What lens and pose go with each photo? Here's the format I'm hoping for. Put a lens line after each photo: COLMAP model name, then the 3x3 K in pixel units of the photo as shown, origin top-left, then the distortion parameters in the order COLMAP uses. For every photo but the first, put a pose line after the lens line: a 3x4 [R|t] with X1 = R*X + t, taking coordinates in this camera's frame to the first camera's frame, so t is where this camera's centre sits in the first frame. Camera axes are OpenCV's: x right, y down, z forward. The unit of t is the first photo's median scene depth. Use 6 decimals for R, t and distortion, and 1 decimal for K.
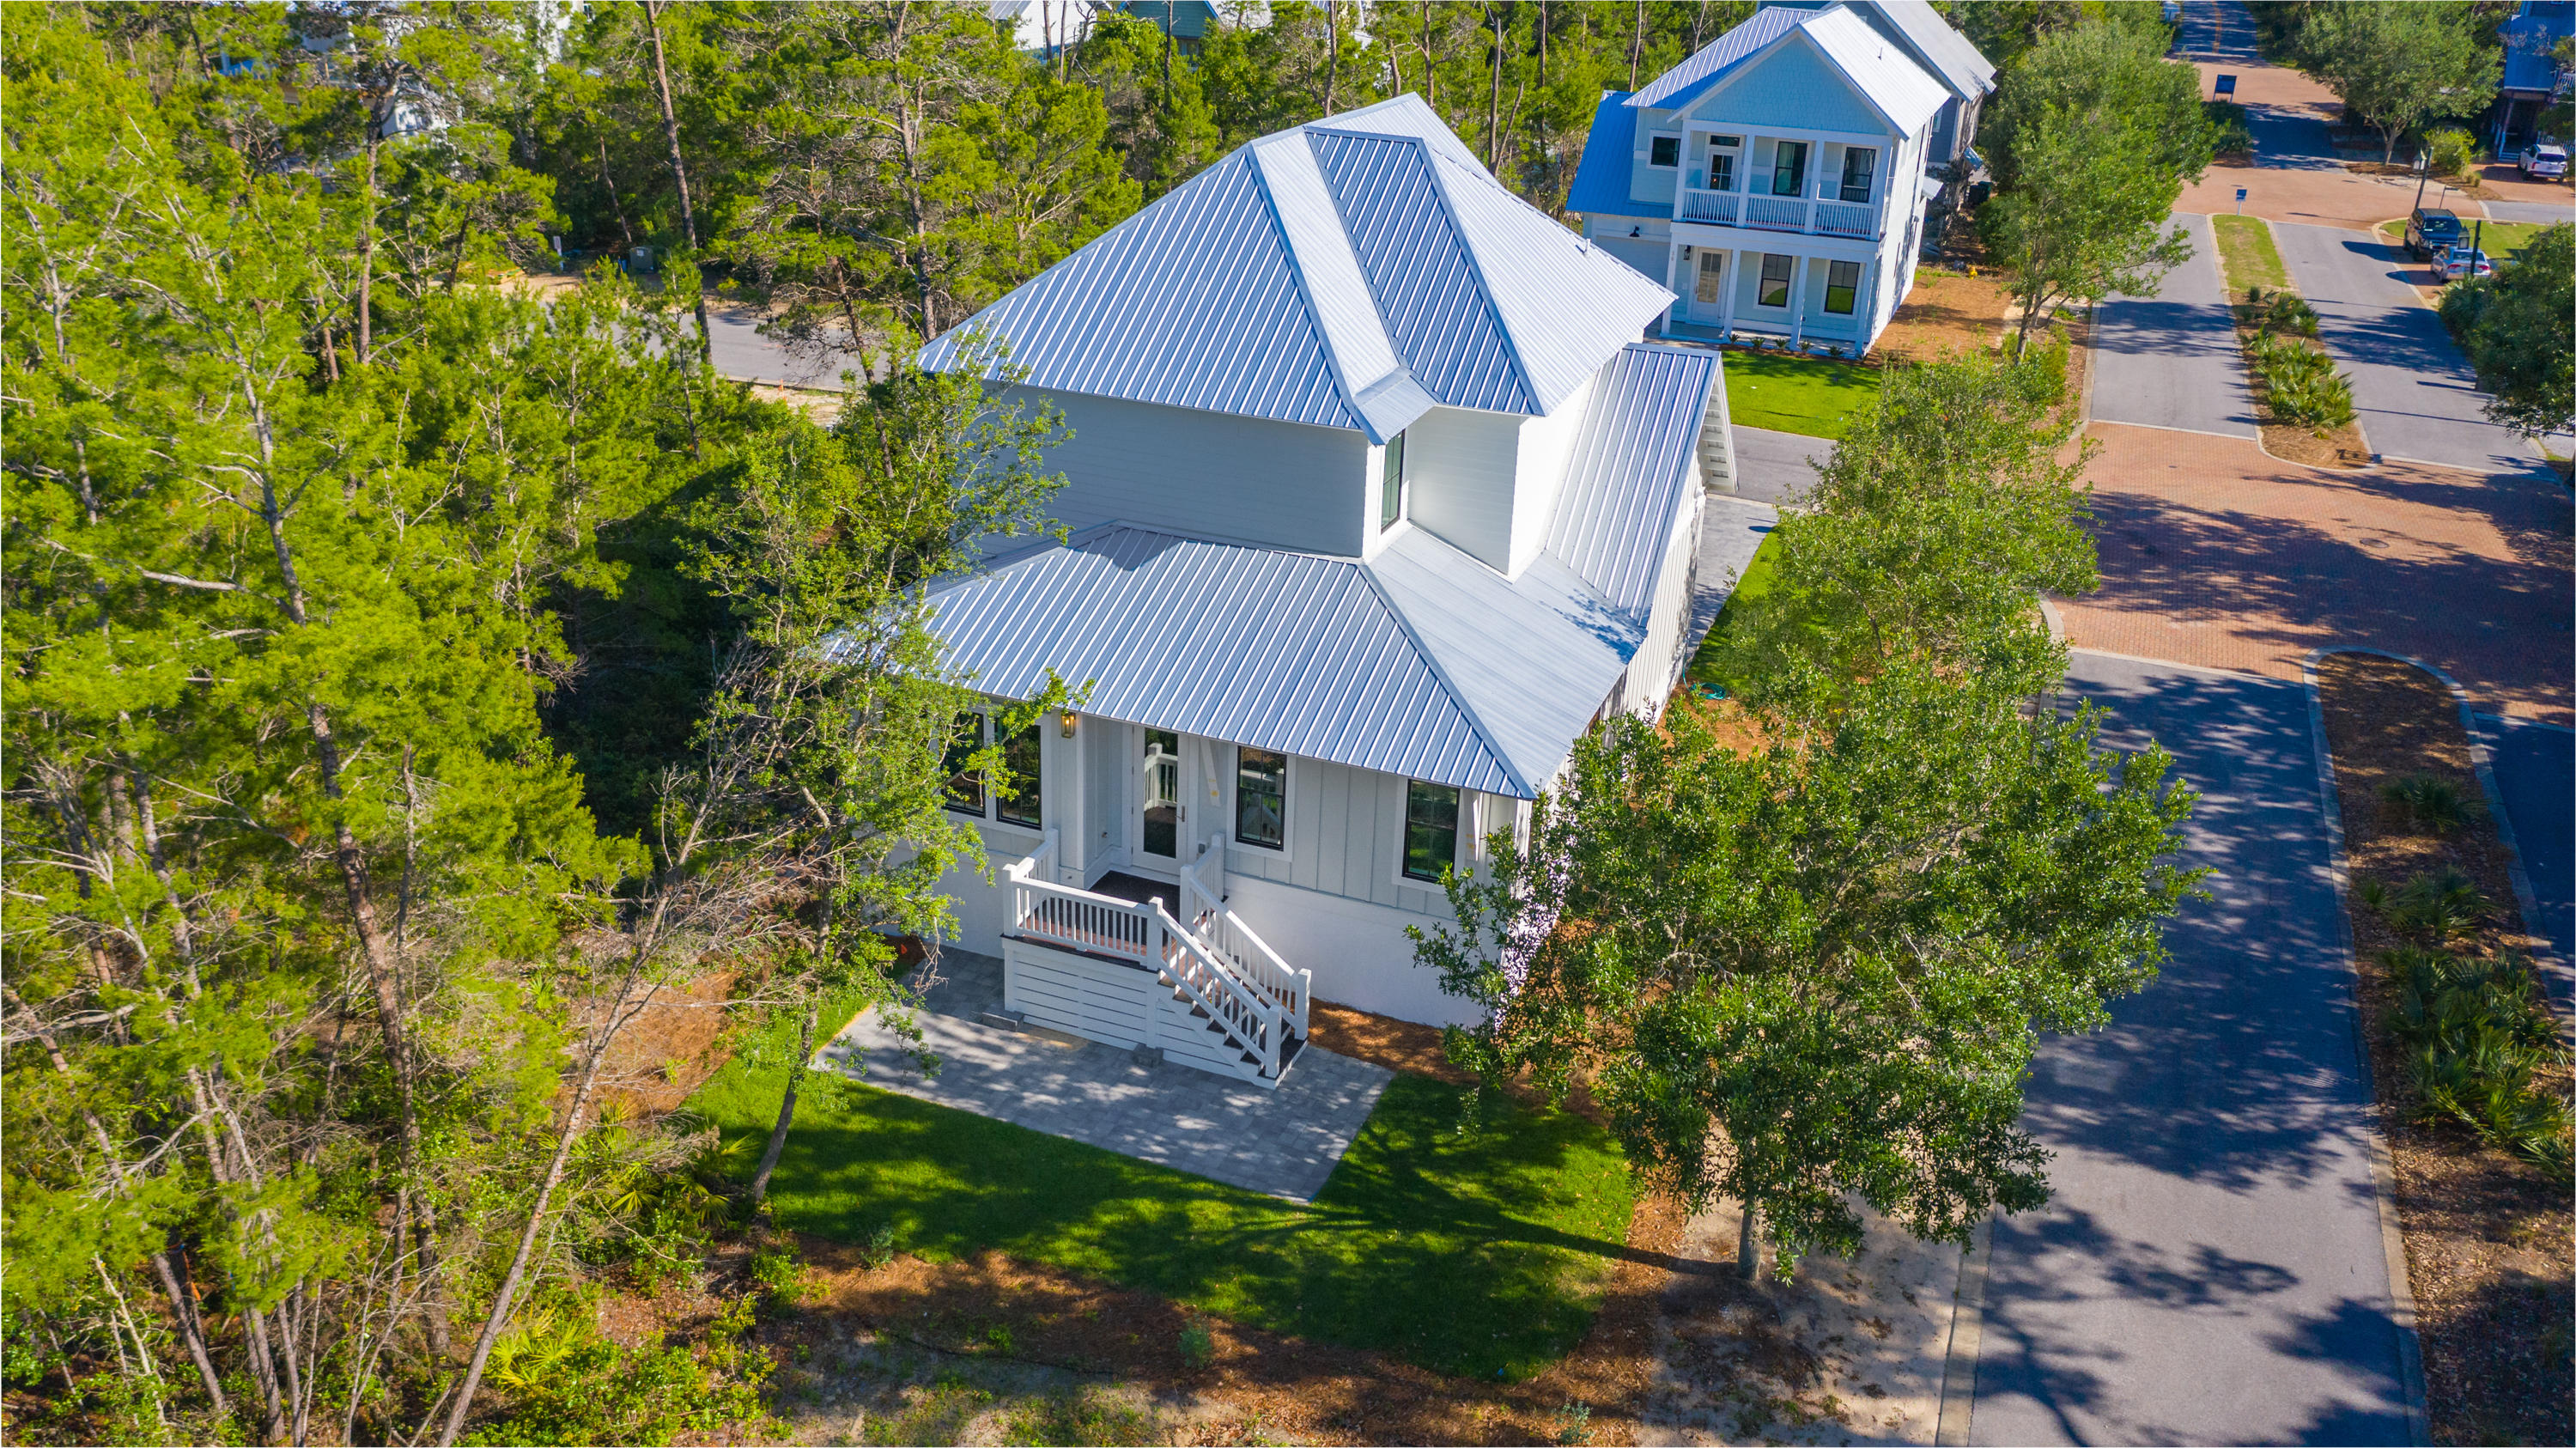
lens RADIAL K [[2129.3, 0, 1287.6], [0, 2129.3, 728.7], [0, 0, 1]] dist [-0.003946, -0.000804]
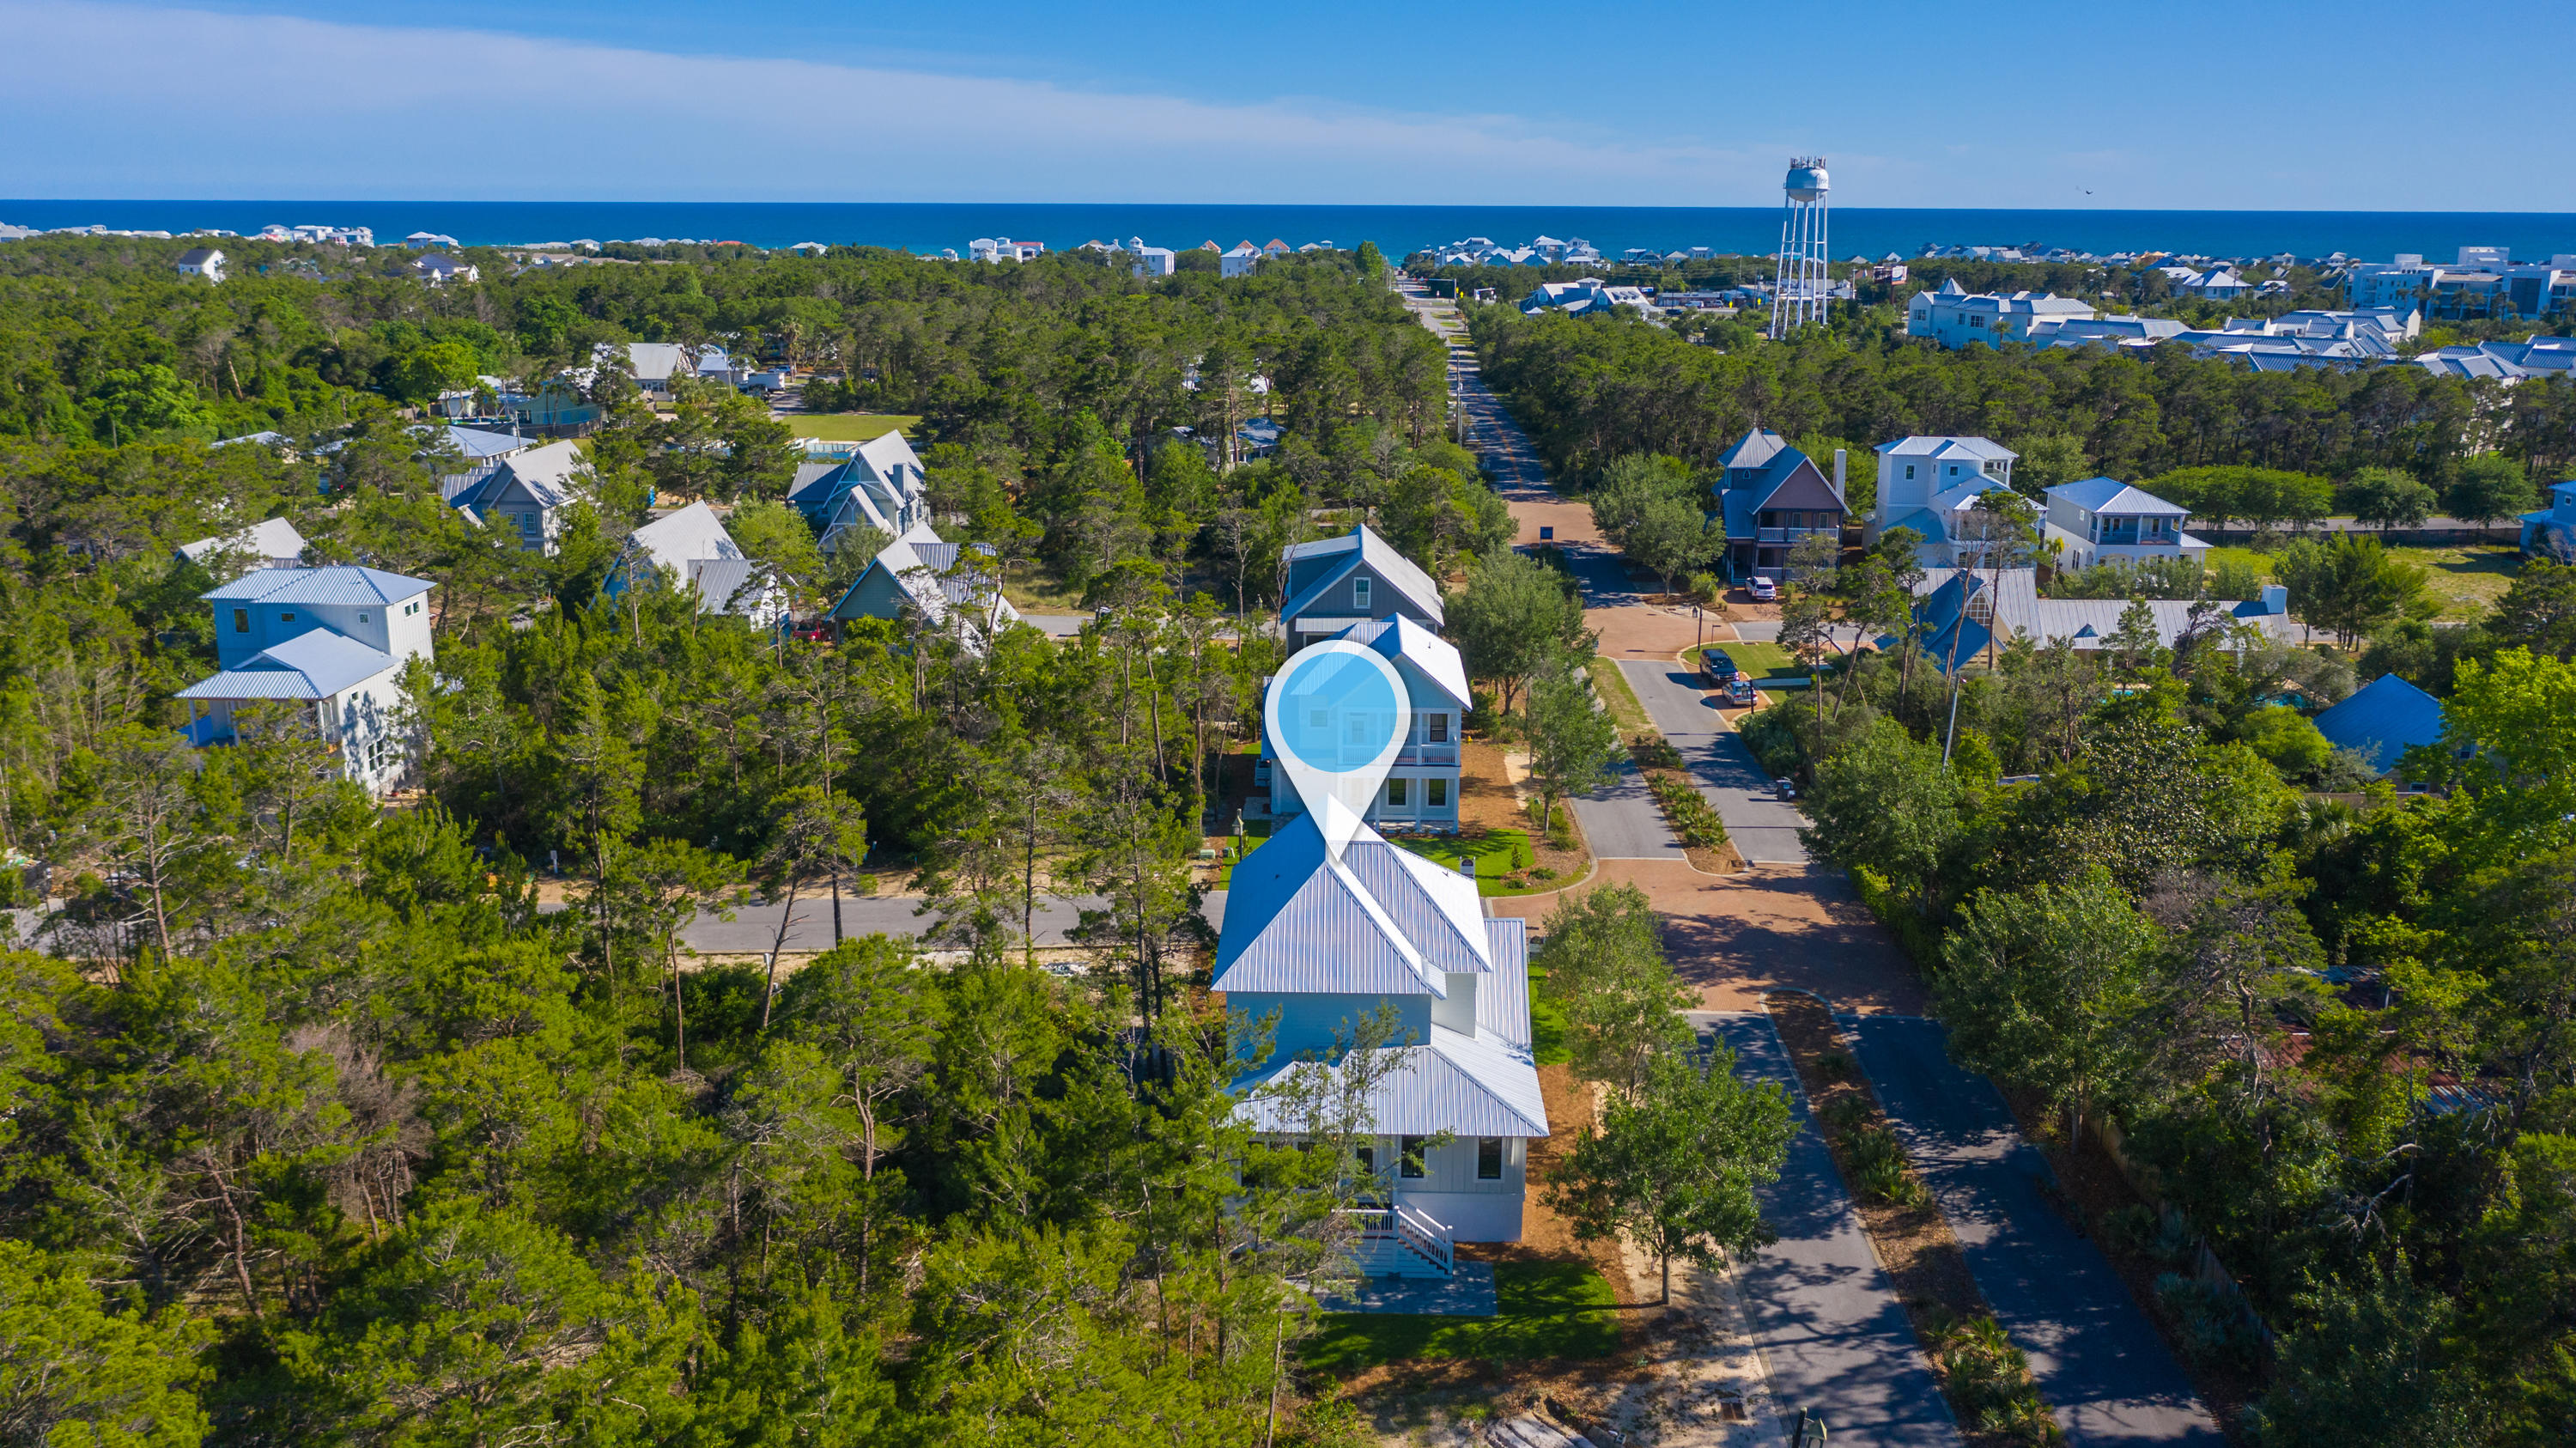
lens RADIAL K [[2129.3, 0, 1287.6], [0, 2129.3, 728.7], [0, 0, 1]] dist [-0.003946, -0.000804]
pose [[0.942159, -0.122050, 0.312155, -0.630033], [0.164310, 0.979940, -0.112779, -0.145082], [-0.292128, 0.157546, 0.943313, -0.944496]]
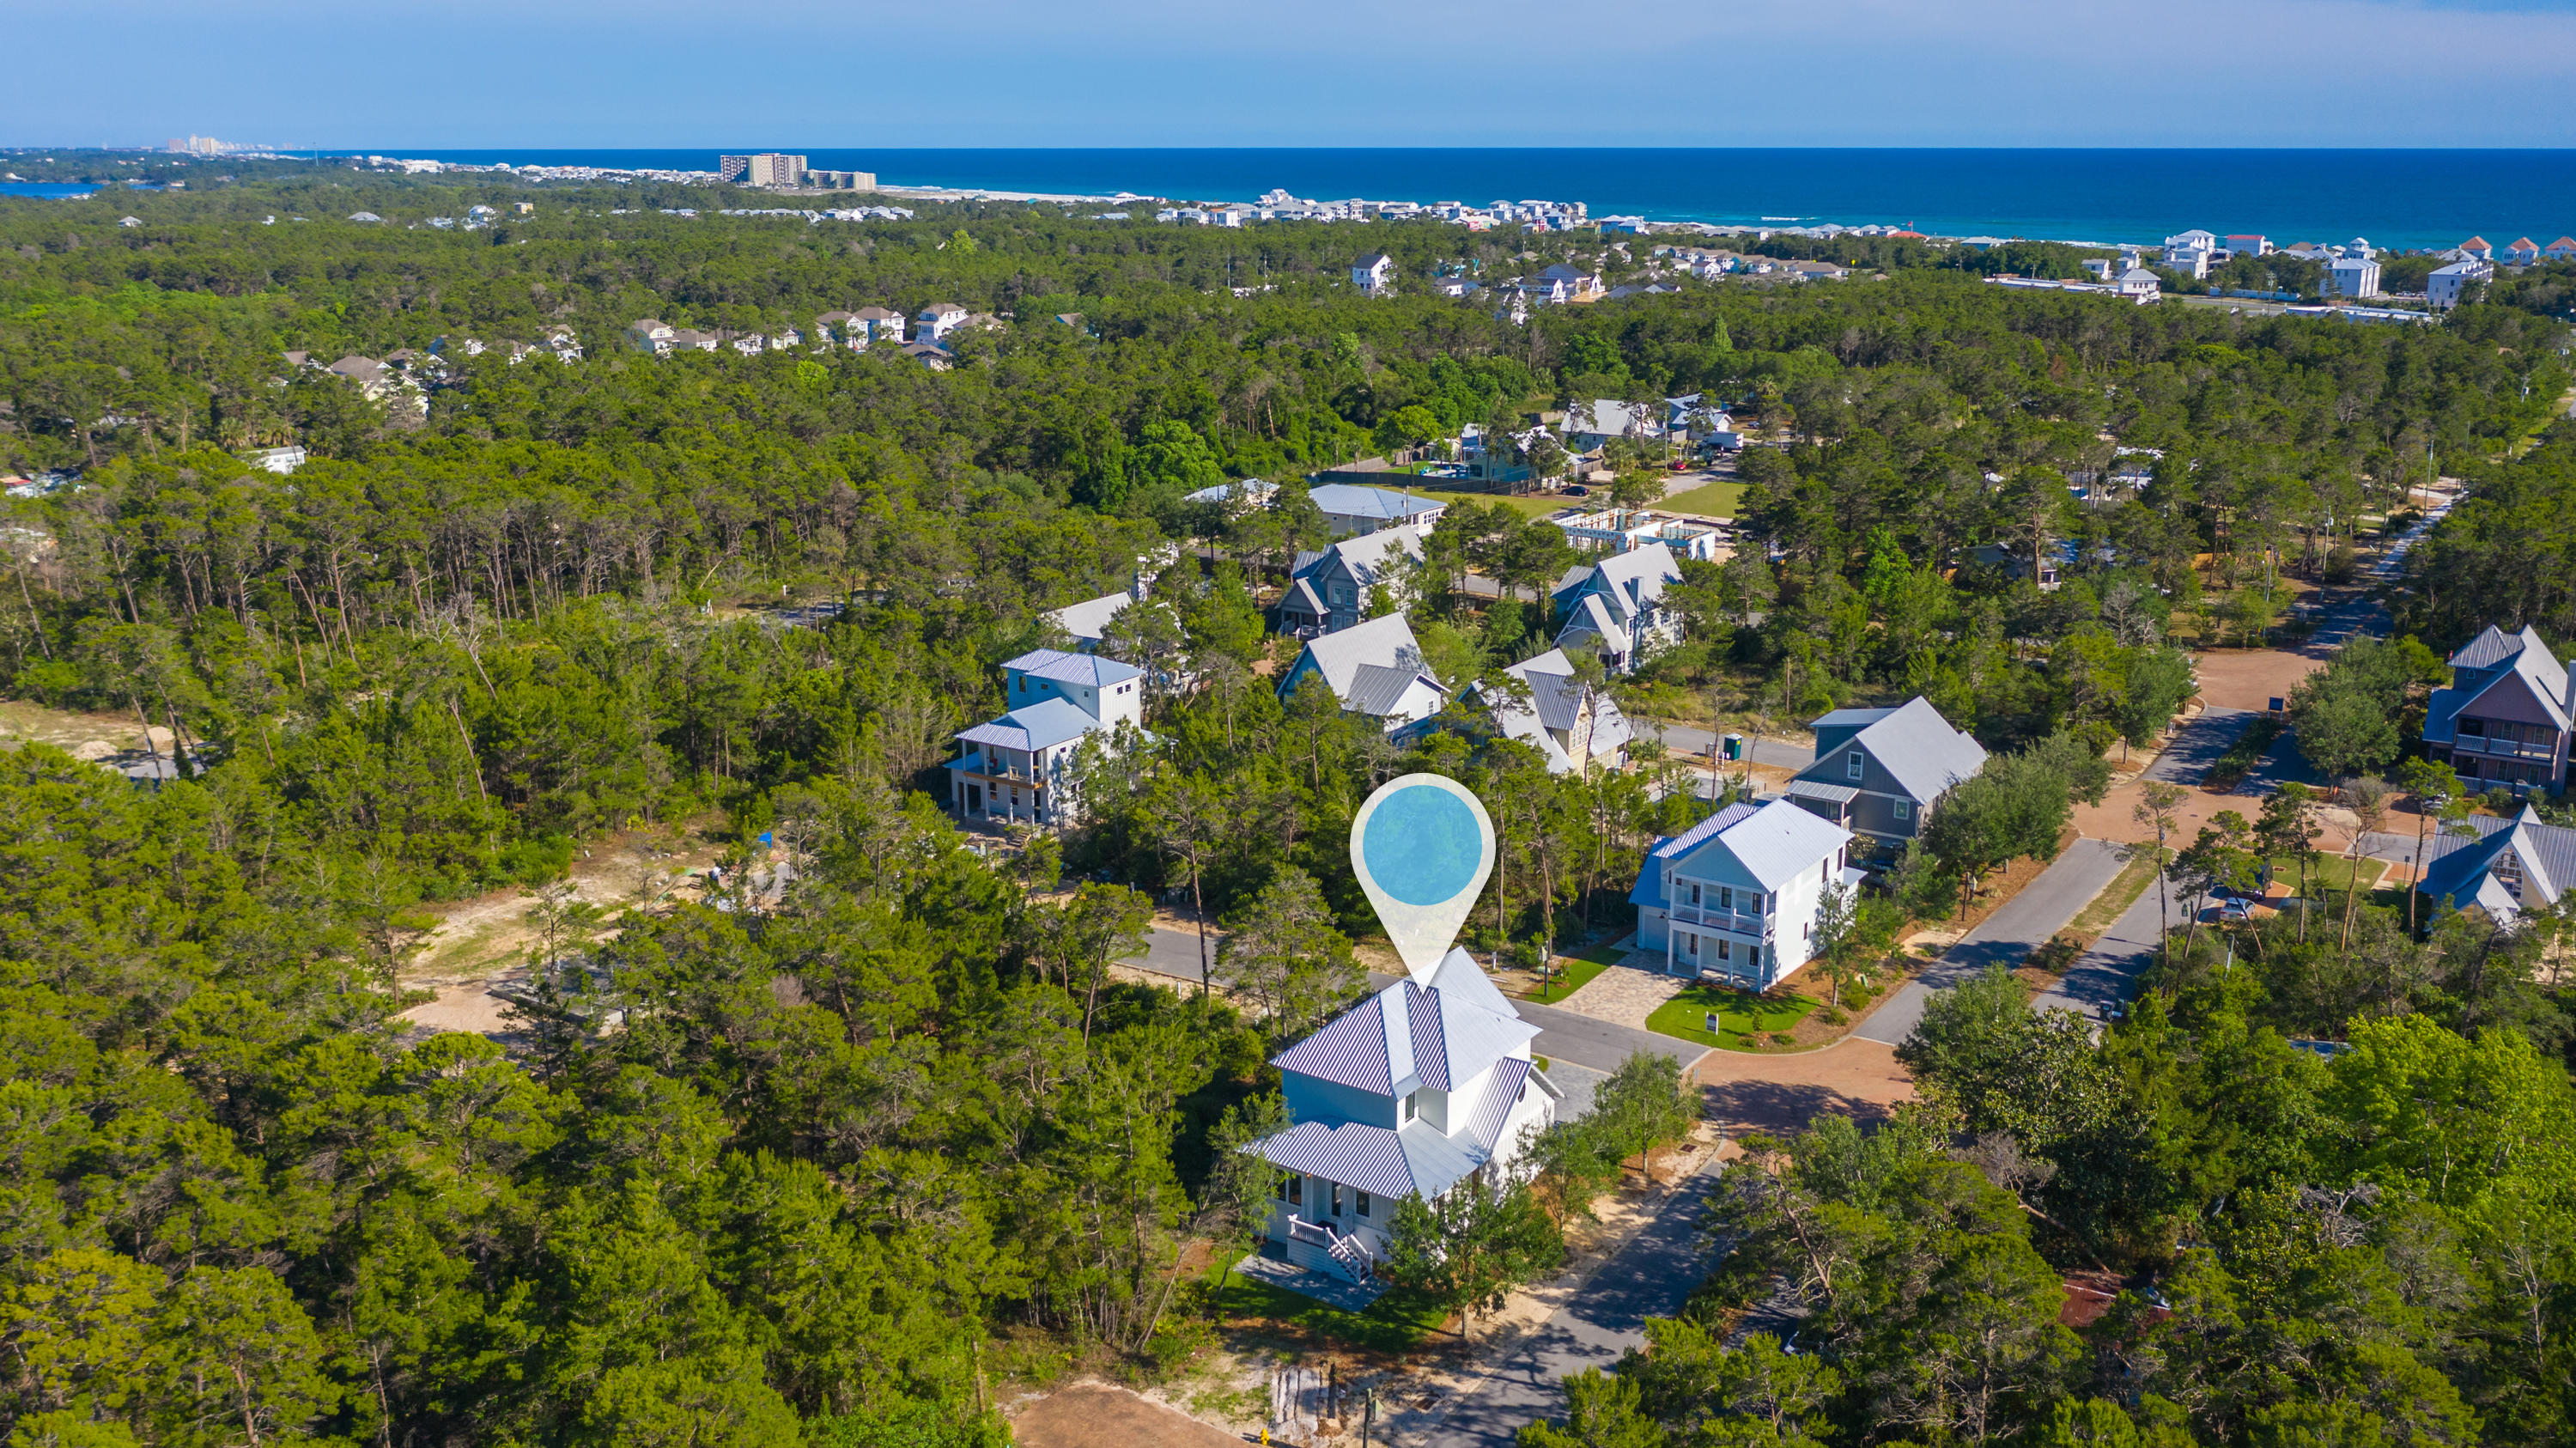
lens RADIAL K [[2327.2, 0, 1209.6], [0, 2327.2, 717.0], [0, 0, 1]] dist [0.065291, -0.001843]
pose [[0.967817, 0.009173, -0.251489, 0.531309], [-0.047121, 0.988266, -0.145293, -0.140981], [0.247205, 0.152468, 0.956892, -2.165573]]
